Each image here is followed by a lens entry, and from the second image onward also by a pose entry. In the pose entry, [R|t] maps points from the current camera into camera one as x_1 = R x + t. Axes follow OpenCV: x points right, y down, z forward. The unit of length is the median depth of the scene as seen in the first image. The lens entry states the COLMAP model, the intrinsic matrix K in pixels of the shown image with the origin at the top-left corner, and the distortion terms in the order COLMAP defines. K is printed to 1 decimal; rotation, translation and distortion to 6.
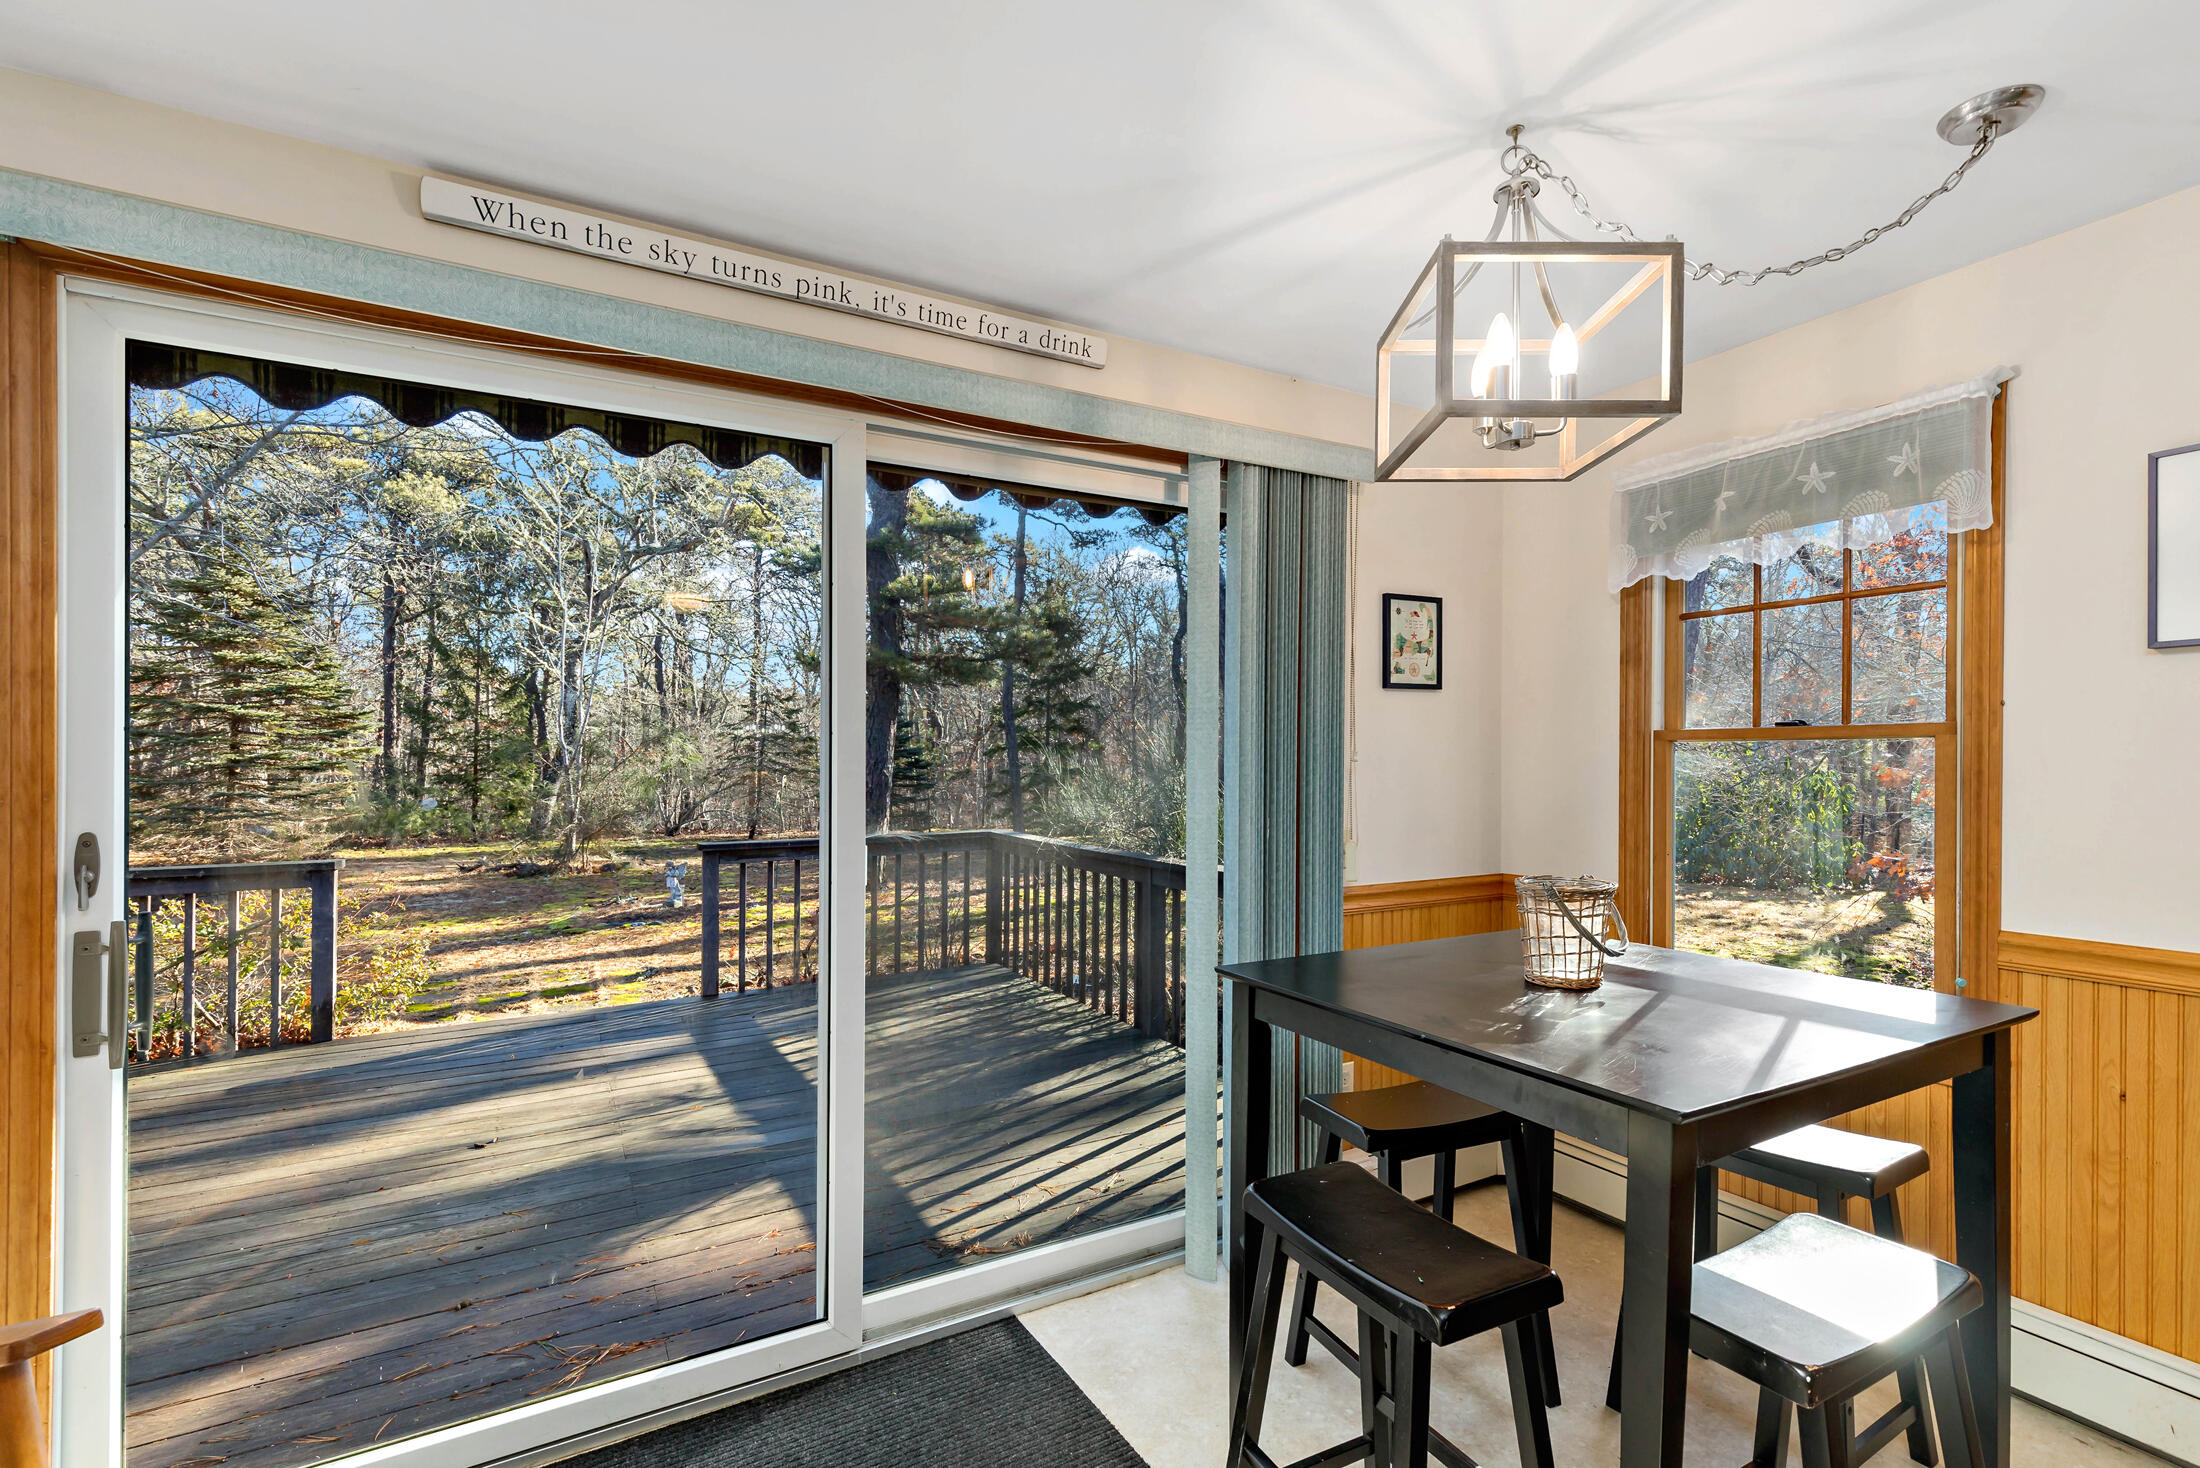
lens RADIAL K [[1038.5, 0, 1104.8], [0, 1038.5, 818.2], [0, 0, 1]] dist [0.002524, 0.000089]
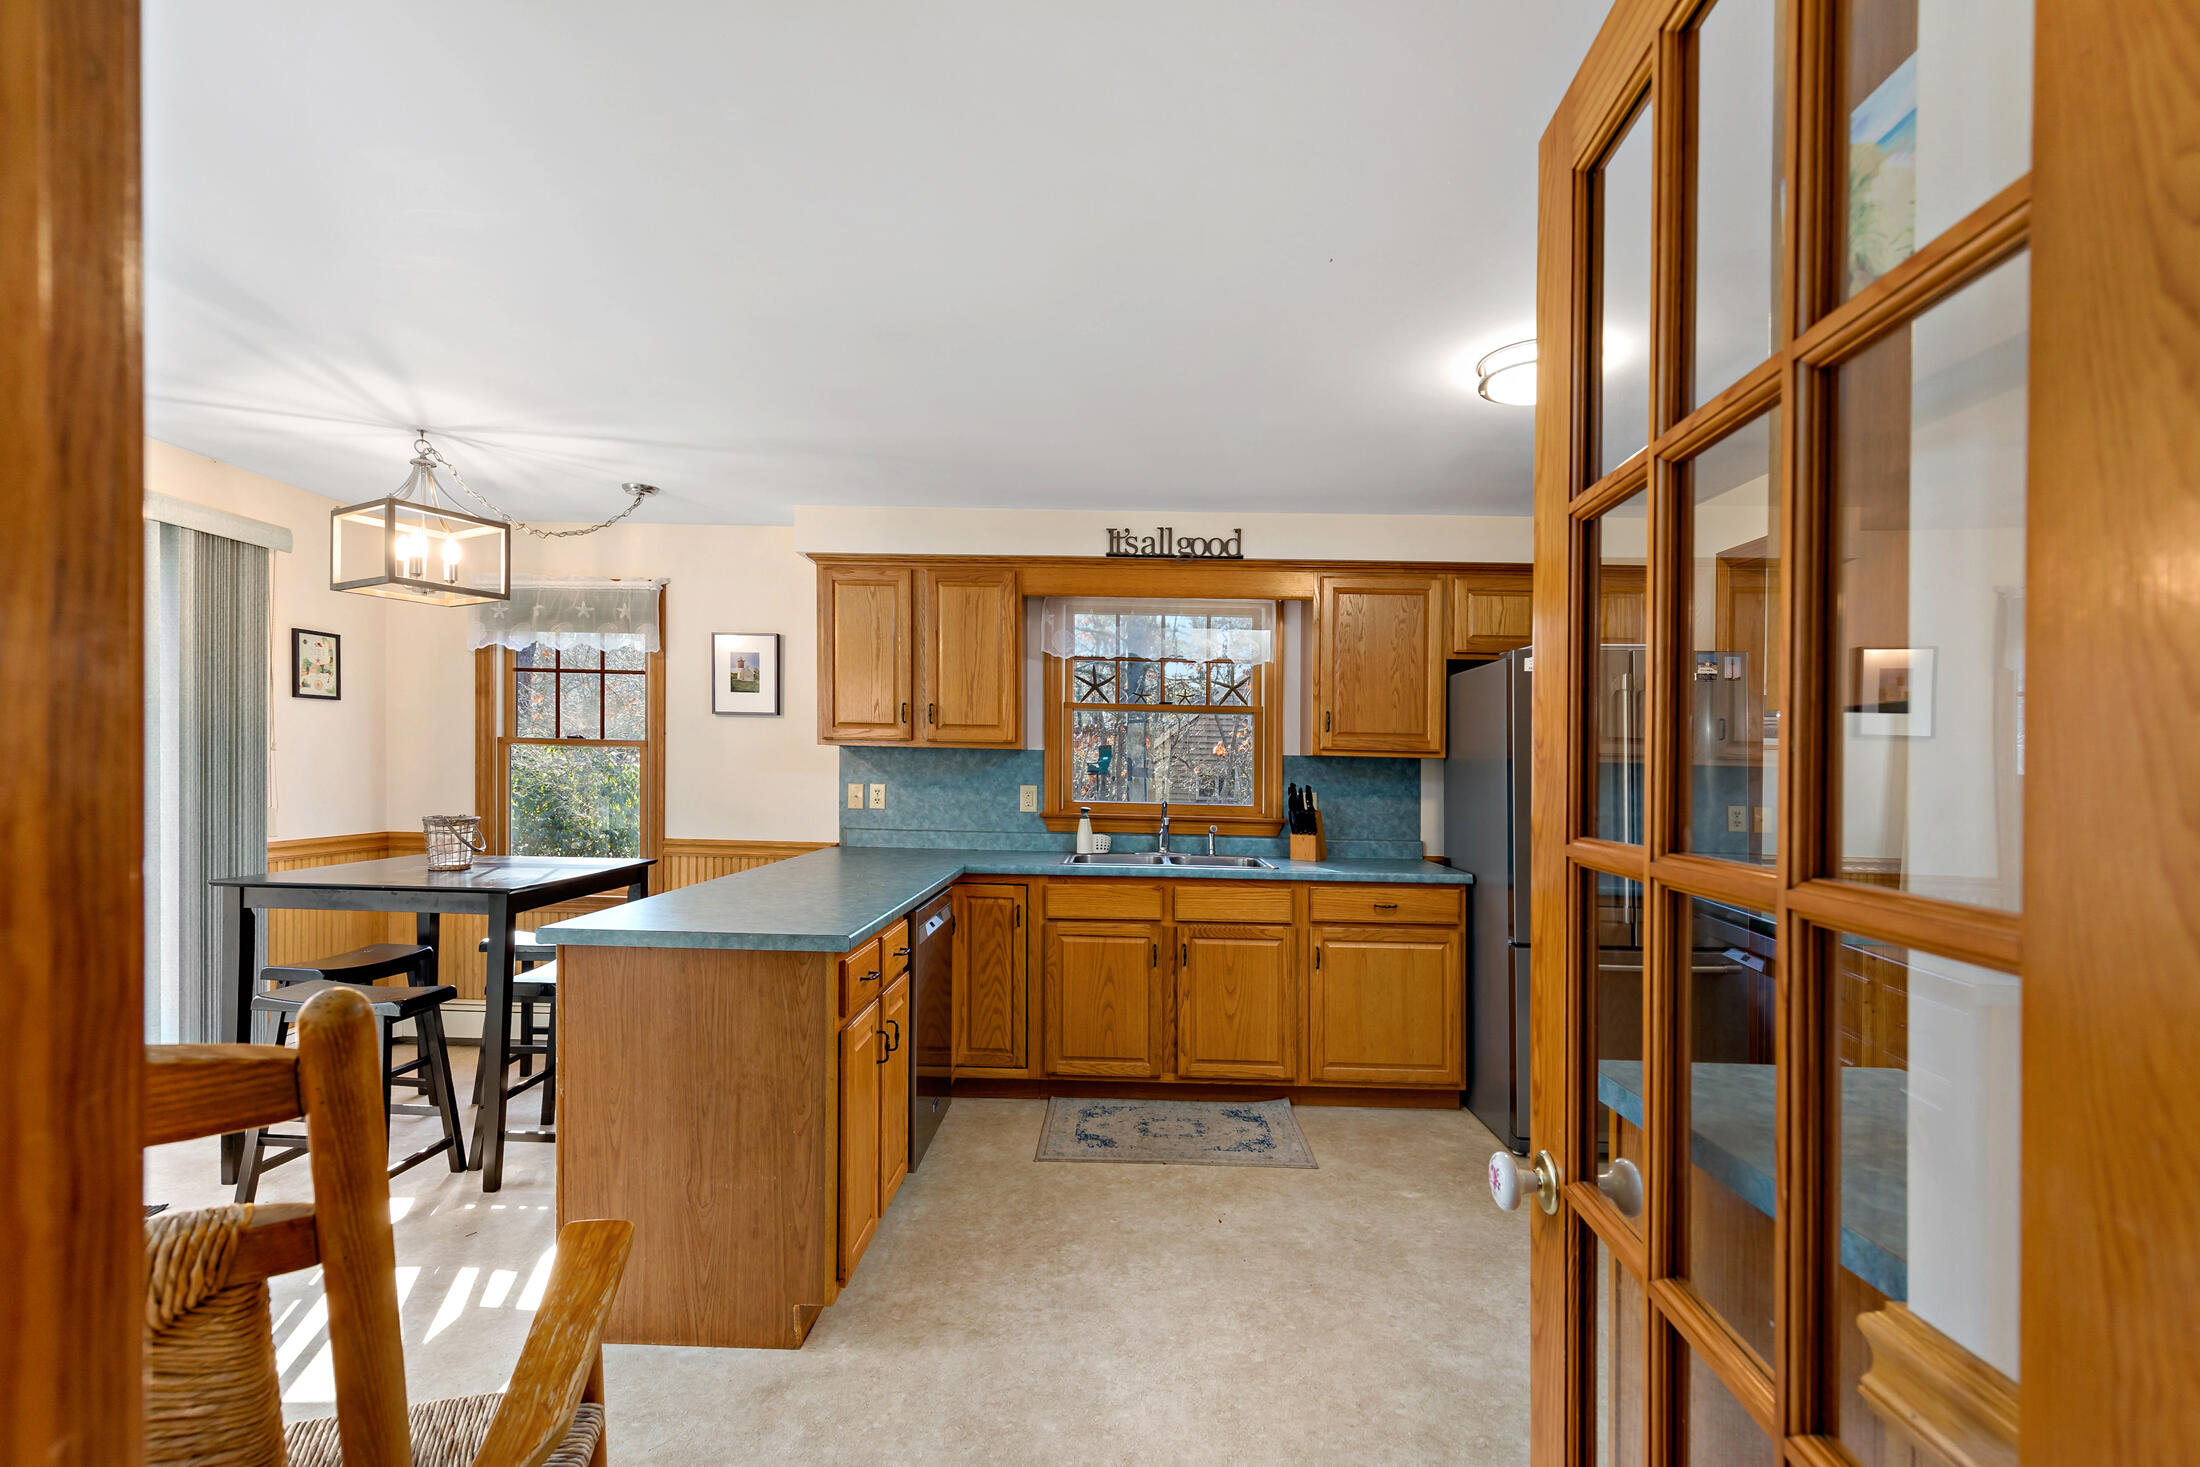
lens RADIAL K [[982.7, 0, 1105.3], [0, 982.7, 776.3], [0, 0, 1]] dist [0.000380, -0.000237]
pose [[0.505438, 0.008195, 0.862824, -0.398290], [0.021448, 0.999527, -0.022058, 0.040503], [-0.862597, 0.029655, 0.505023, -0.746401]]
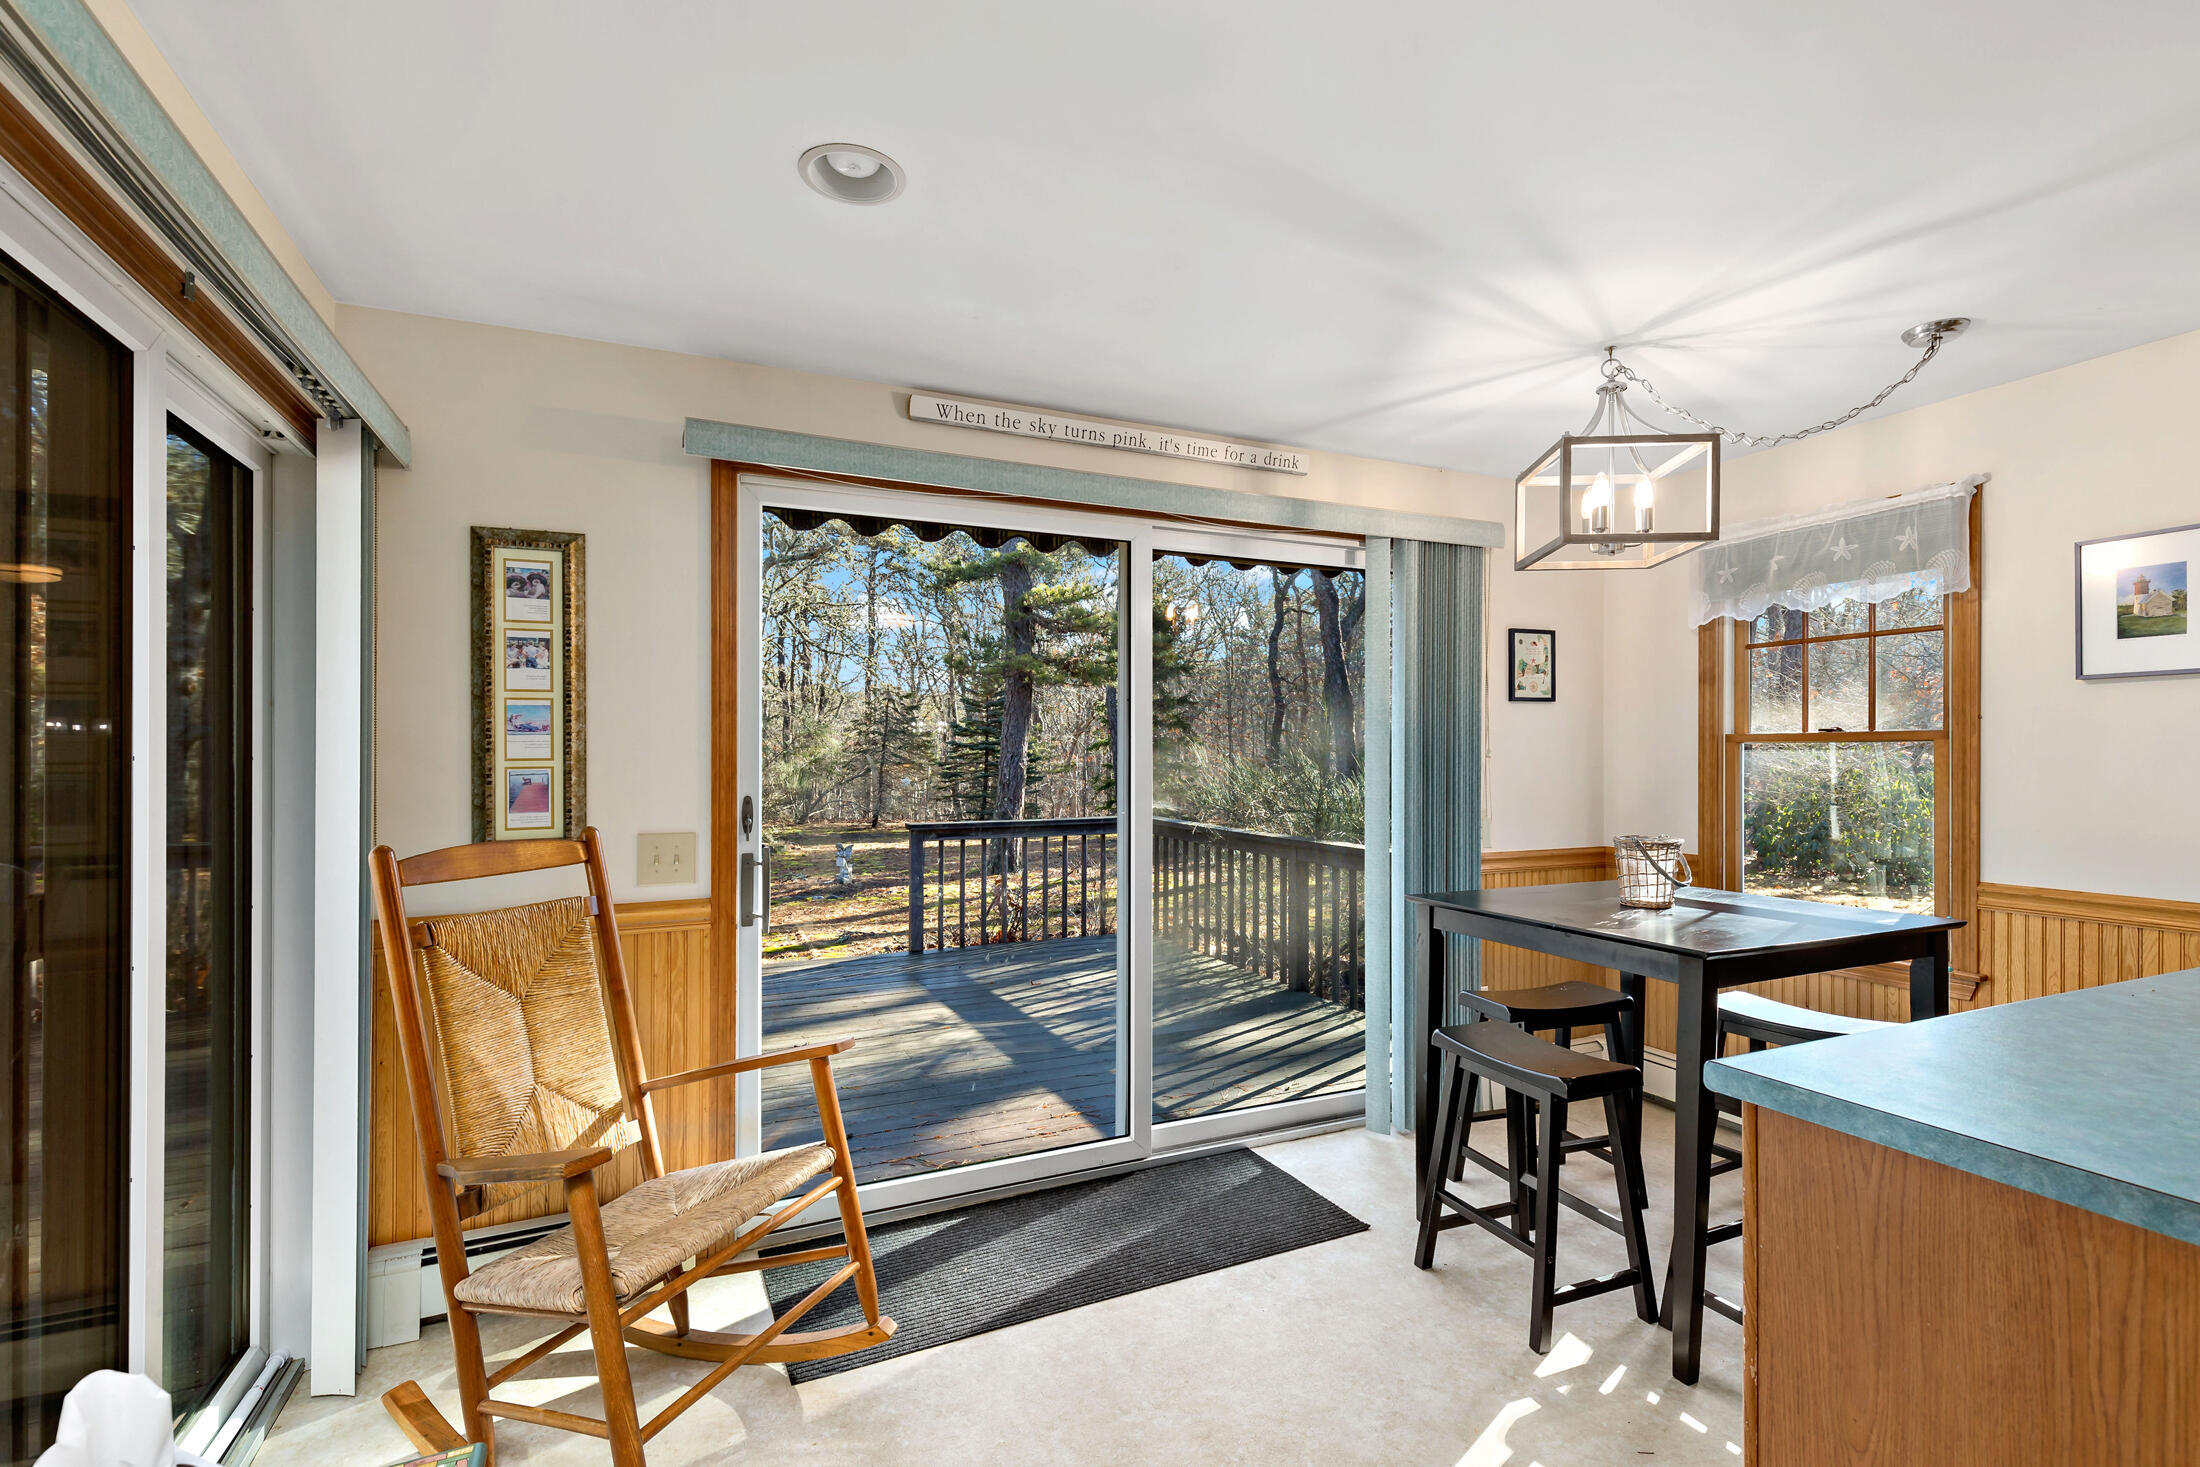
lens RADIAL K [[1019.3, 0, 1117.6], [0, 1019.3, 783.9], [0, 0, 1]] dist [0.008047, -0.000143]
pose [[0.996721, 0.005381, -0.080733, -0.151618], [-0.007587, 0.999605, -0.027047, 0.021917], [0.080556, 0.027571, 0.996369, -0.402709]]
